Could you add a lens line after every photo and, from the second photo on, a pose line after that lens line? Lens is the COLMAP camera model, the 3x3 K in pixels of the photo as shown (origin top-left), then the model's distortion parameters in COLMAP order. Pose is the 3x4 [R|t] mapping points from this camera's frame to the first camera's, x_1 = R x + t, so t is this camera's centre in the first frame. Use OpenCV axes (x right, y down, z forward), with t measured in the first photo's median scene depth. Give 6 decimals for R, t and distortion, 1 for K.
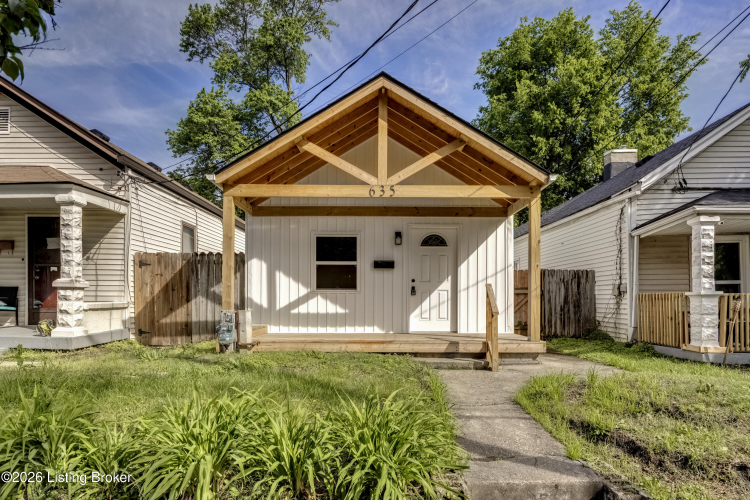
lens RADIAL K [[434.6, 0, 377.7], [0, 434.6, 301.1], [0, 0, 1]] dist [-0.015737, 0.000886]
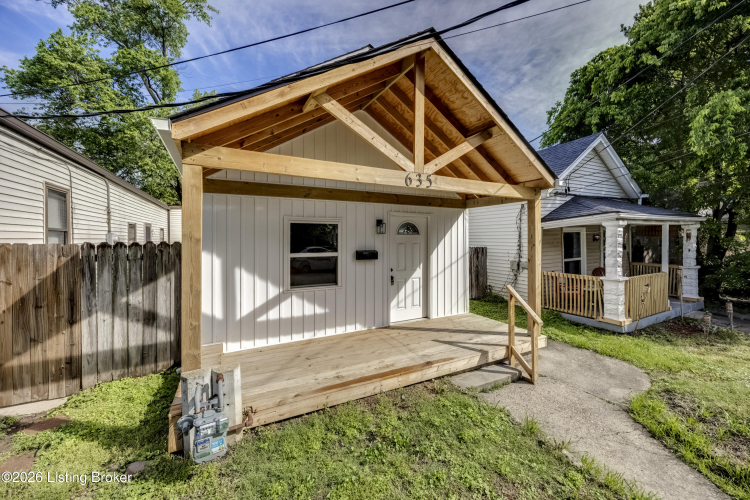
lens RADIAL K [[283.2, 0, 367.8], [0, 283.2, 238.4], [0, 0, 1]] dist [-0.001598, -0.000116]
pose [[0.893201, -0.004901, 0.449631, -0.249201], [0.004797, 0.999988, 0.001371, -0.119614], [-0.449632, 0.000932, 0.893213, 0.465672]]
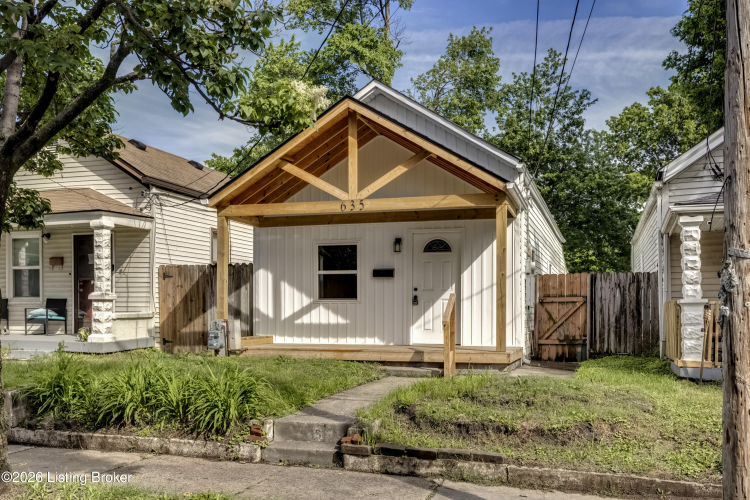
lens RADIAL K [[702.8, 0, 374.0], [0, 702.8, 312.8], [0, 0, 1]] dist [-0.004777, -0.004433]
pose [[0.953451, -0.000818, -0.301547, 0.458593], [0.001210, 0.999999, 0.001113, 0.001922], [0.301546, -0.001426, 0.953451, -0.479131]]
